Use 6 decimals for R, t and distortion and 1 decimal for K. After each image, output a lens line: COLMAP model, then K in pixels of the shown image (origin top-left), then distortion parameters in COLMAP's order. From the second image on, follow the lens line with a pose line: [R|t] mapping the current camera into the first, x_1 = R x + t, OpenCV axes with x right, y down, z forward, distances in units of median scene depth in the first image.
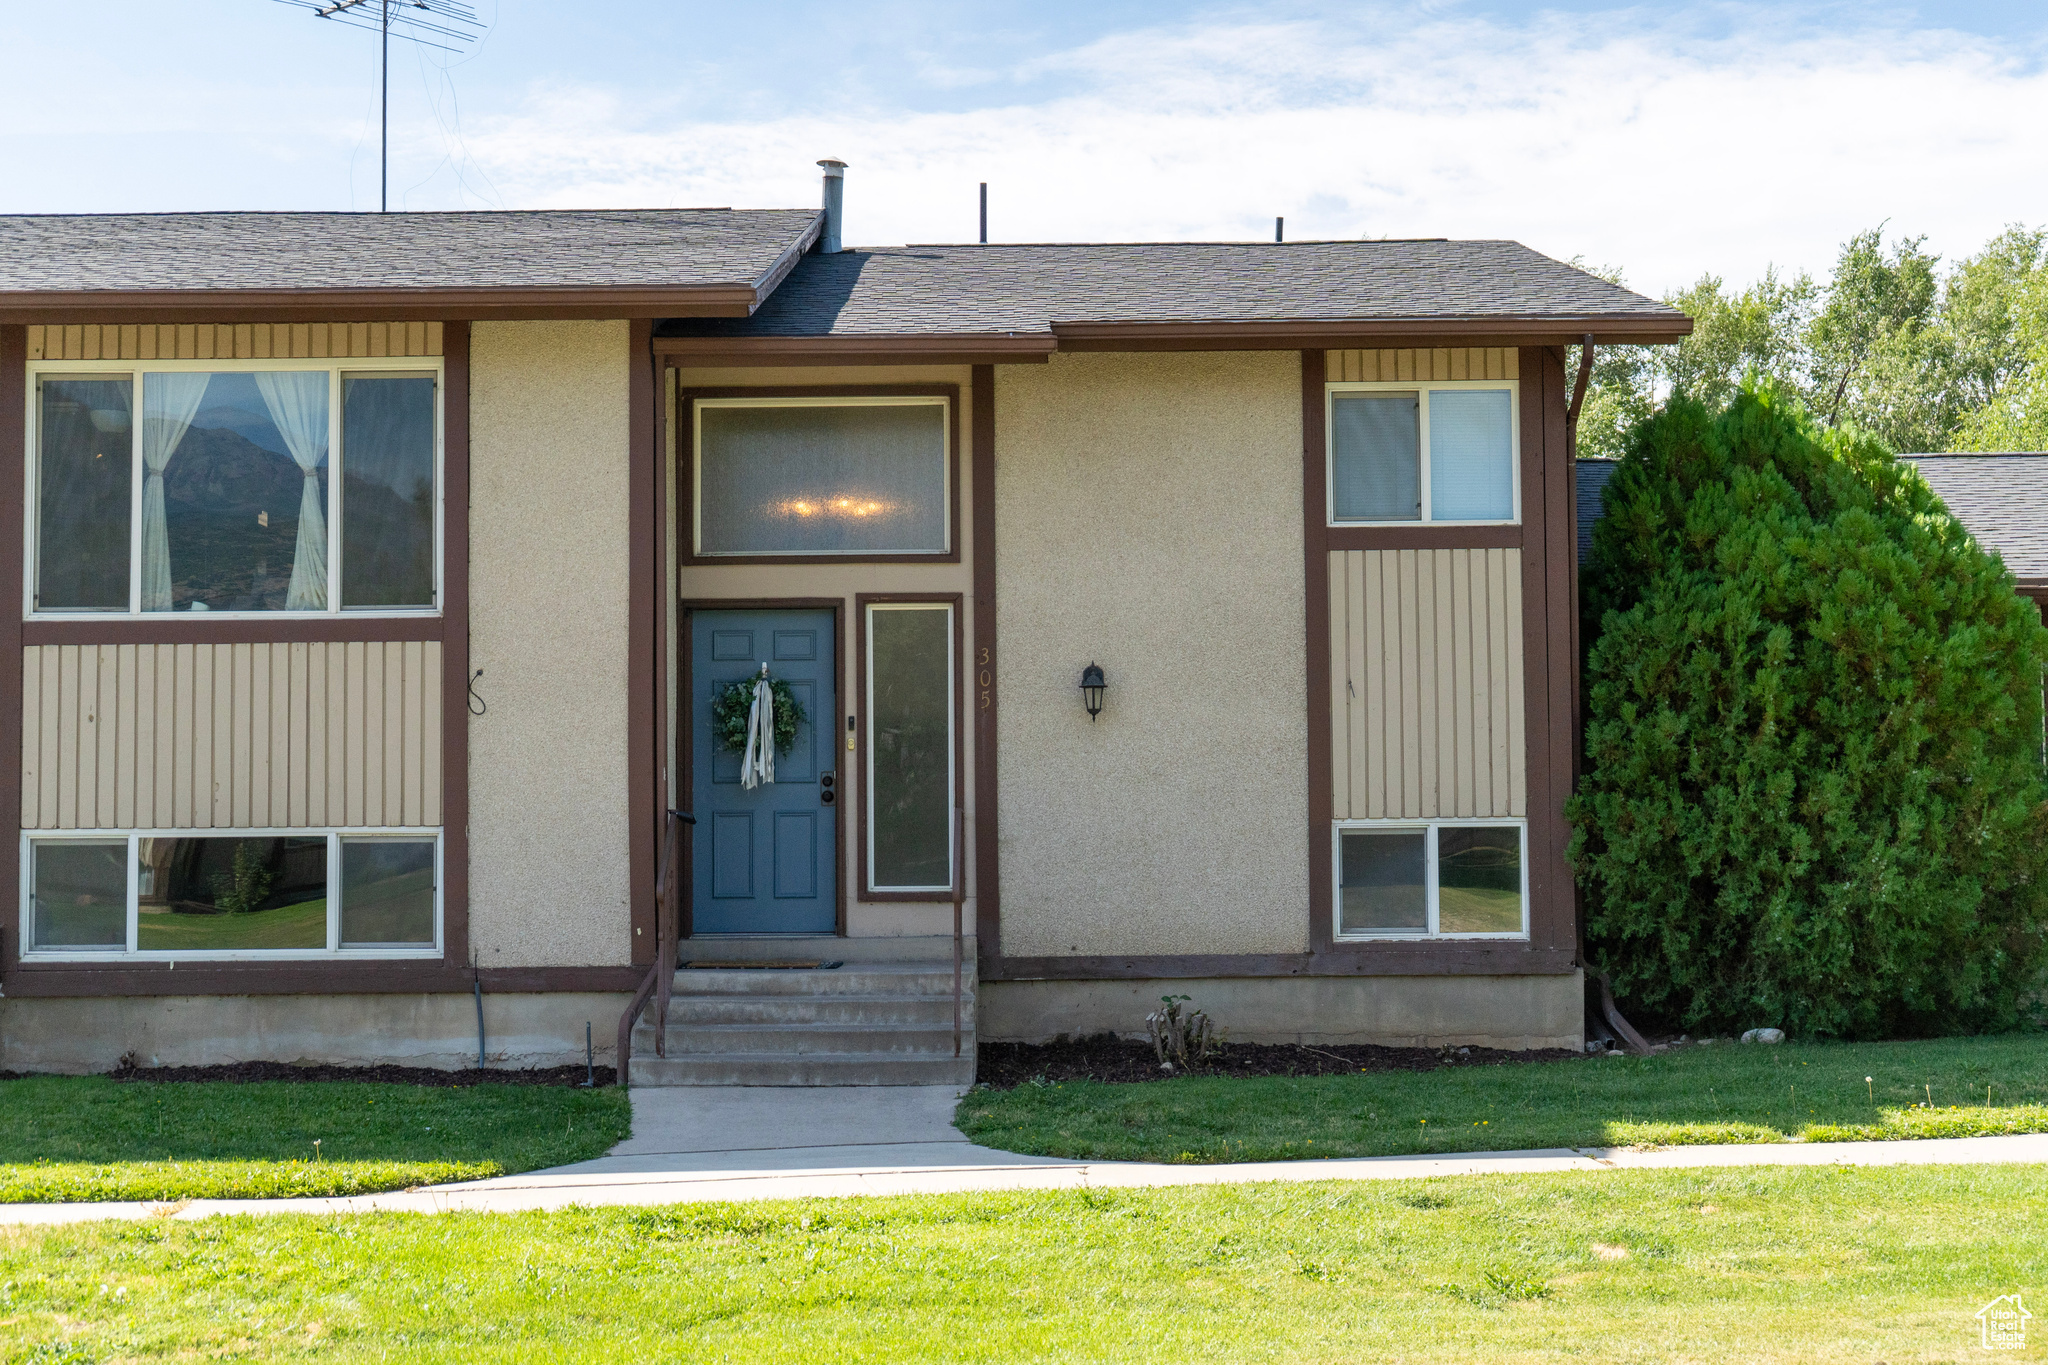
lens RADIAL K [[2883.1, 0, 1024.0], [0, 2883.1, 682.5], [0, 0, 1]] dist [-0.109774, 0.011258]
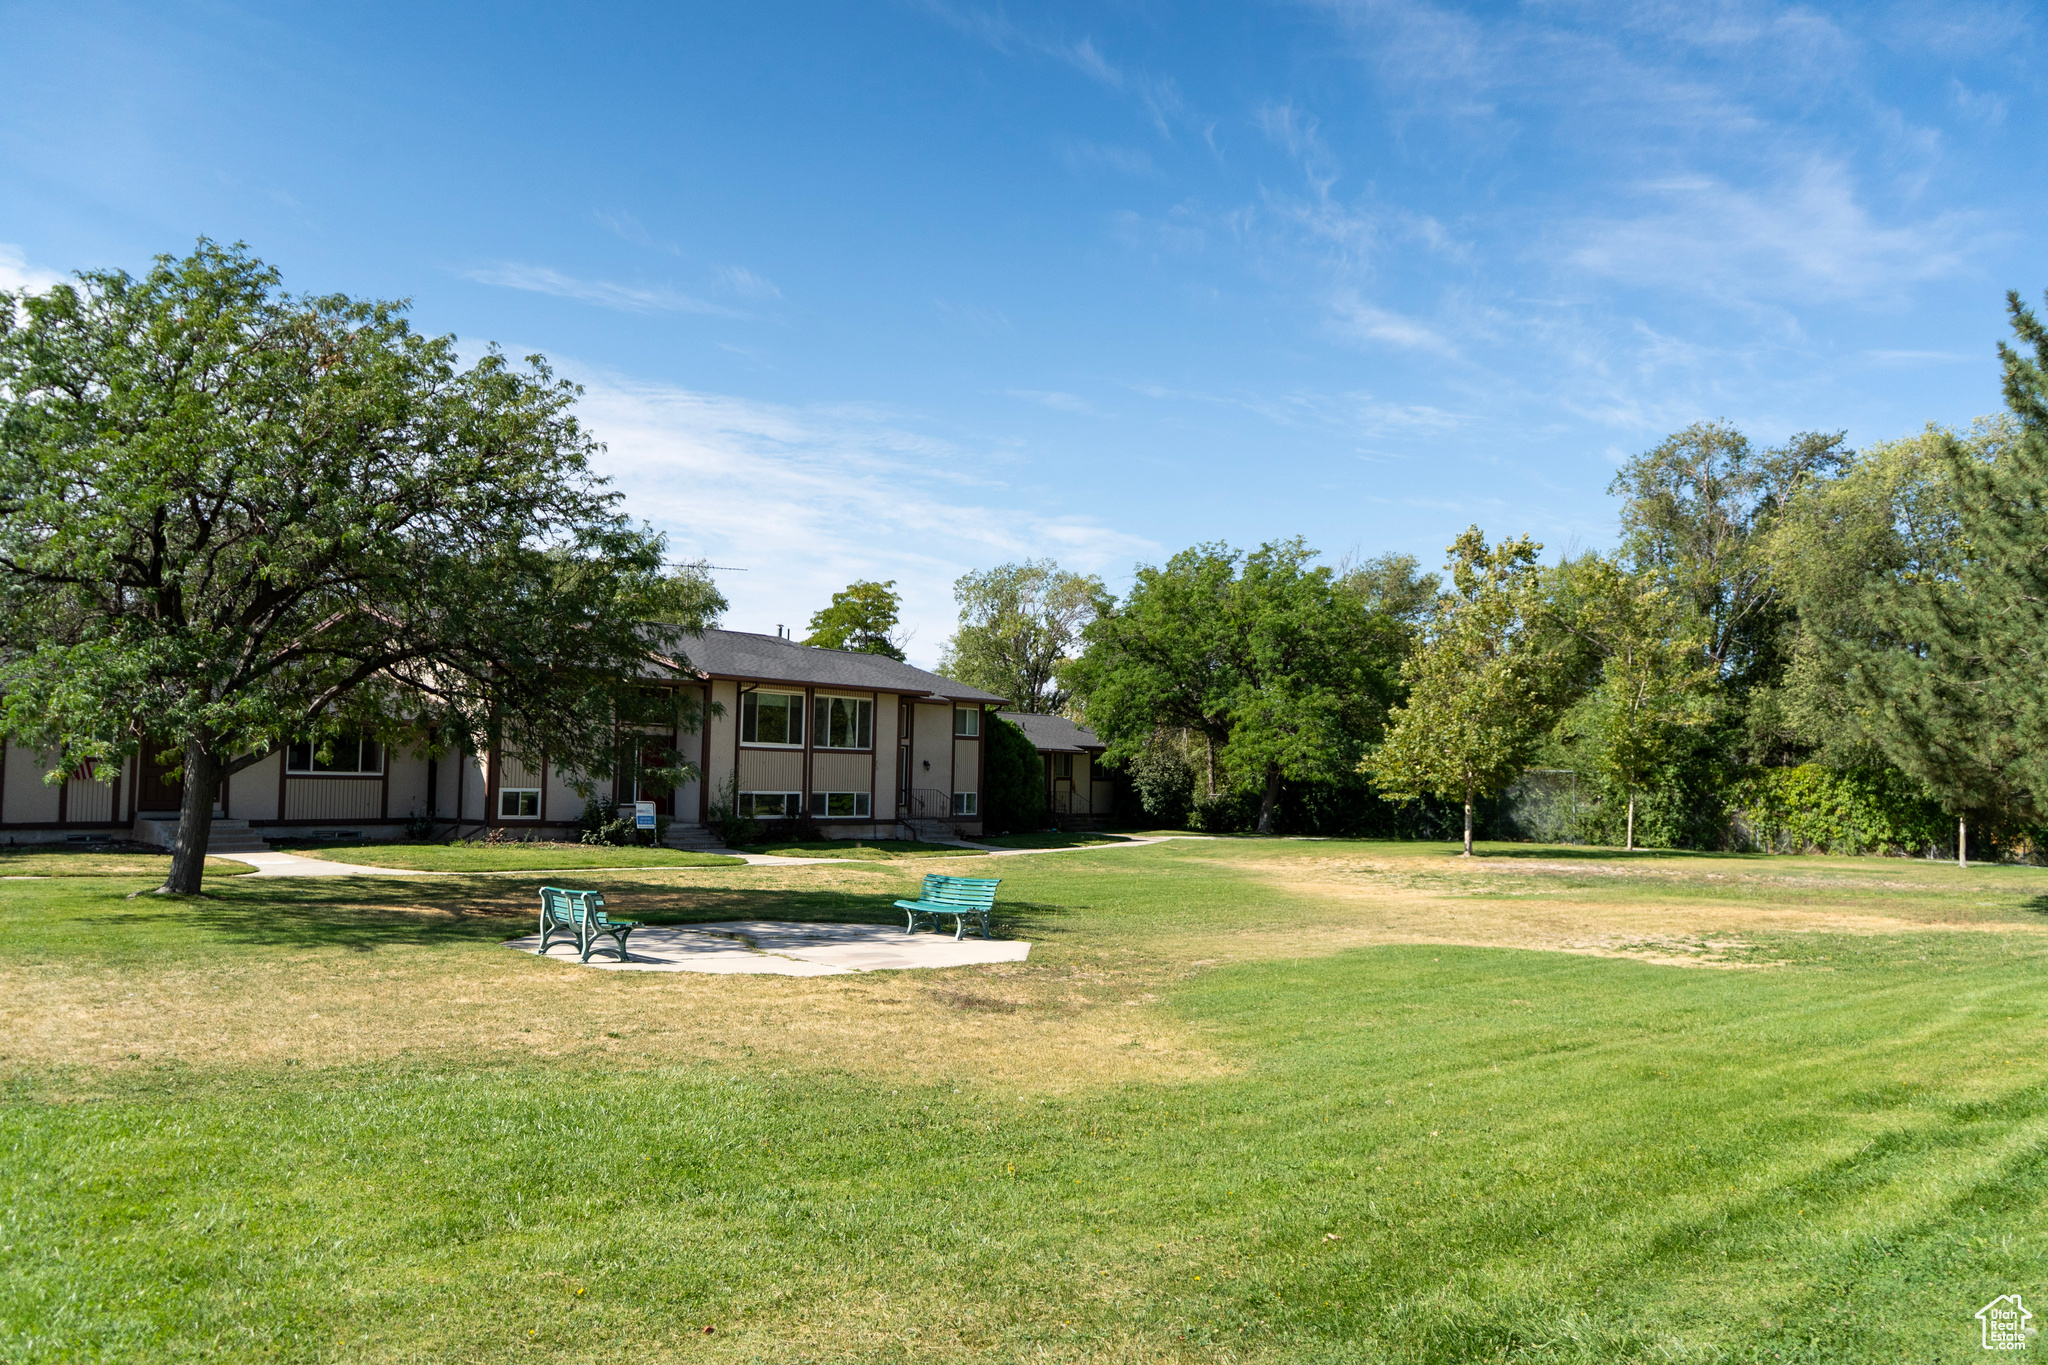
lens RADIAL K [[1610.2, 0, 1024.0], [0, 1610.2, 682.5], [0, 0, 1]] dist [0.004469, -0.001376]
pose [[0.612845, 0.070179, 0.787081, -2.120306], [-0.073417, 0.996797, -0.031713, -0.066206], [-0.786785, -0.038350, 0.616035, -0.884706]]
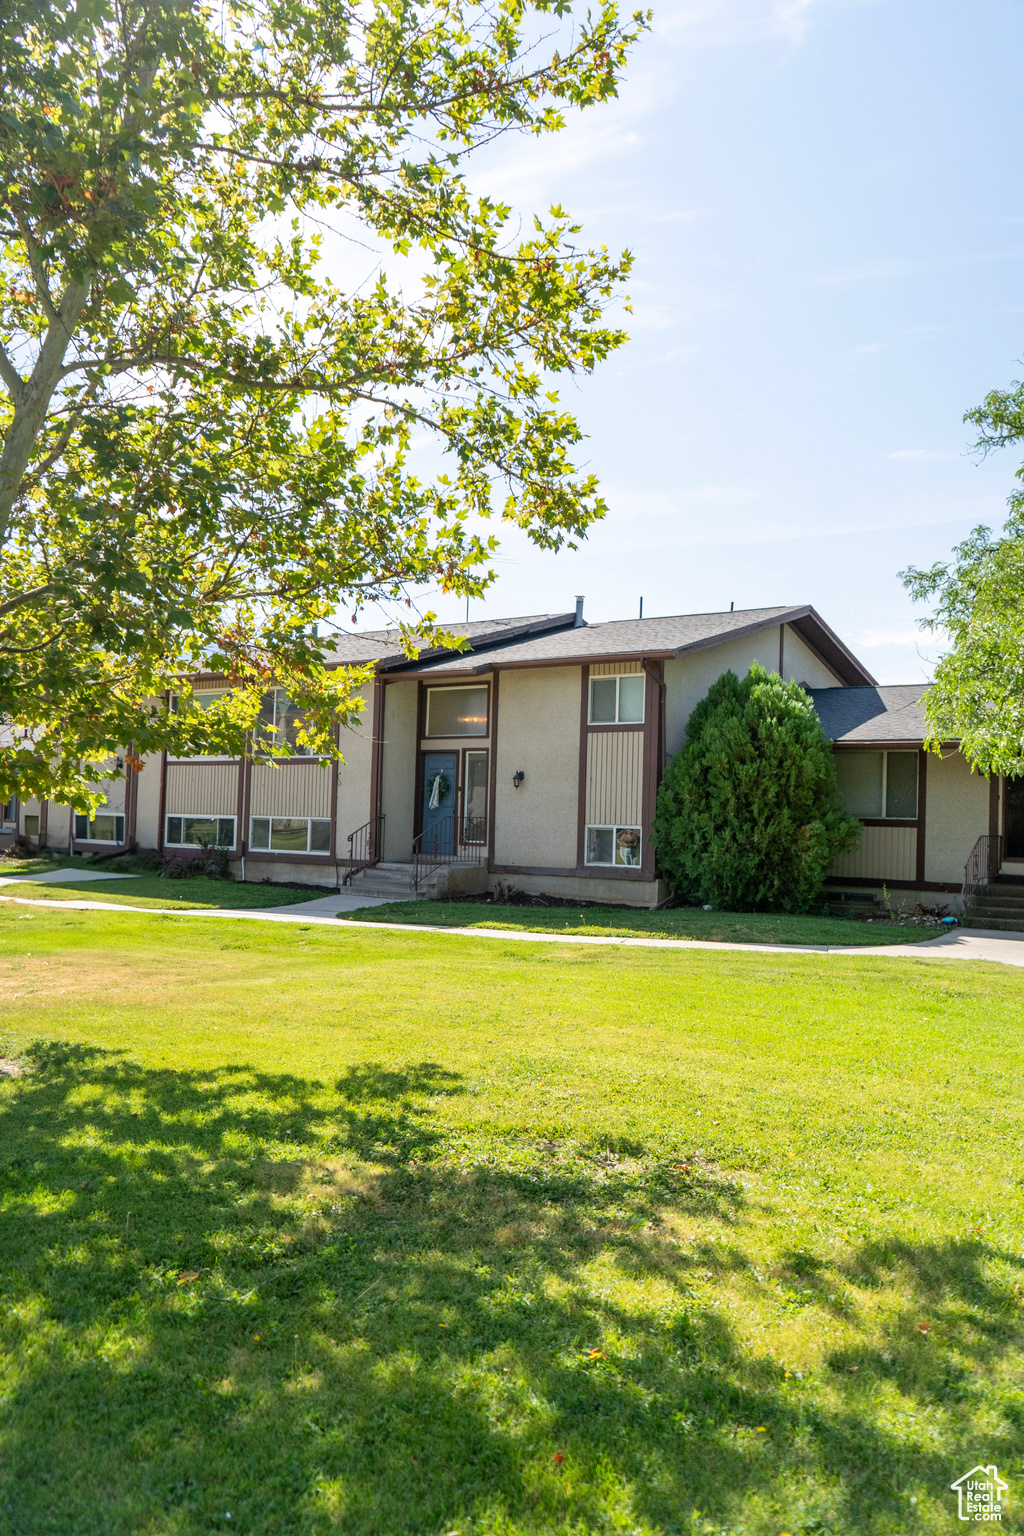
lens RADIAL K [[1207.7, 0, 512.0], [0, 1207.7, 768.0], [0, 0, 1]] dist [0.004469, -0.001376]
pose [[0.801669, 0.003967, -0.597755, 0.787220], [-0.001232, 0.999987, 0.004985, -0.015890], [0.597767, -0.003260, 0.801663, -0.037041]]
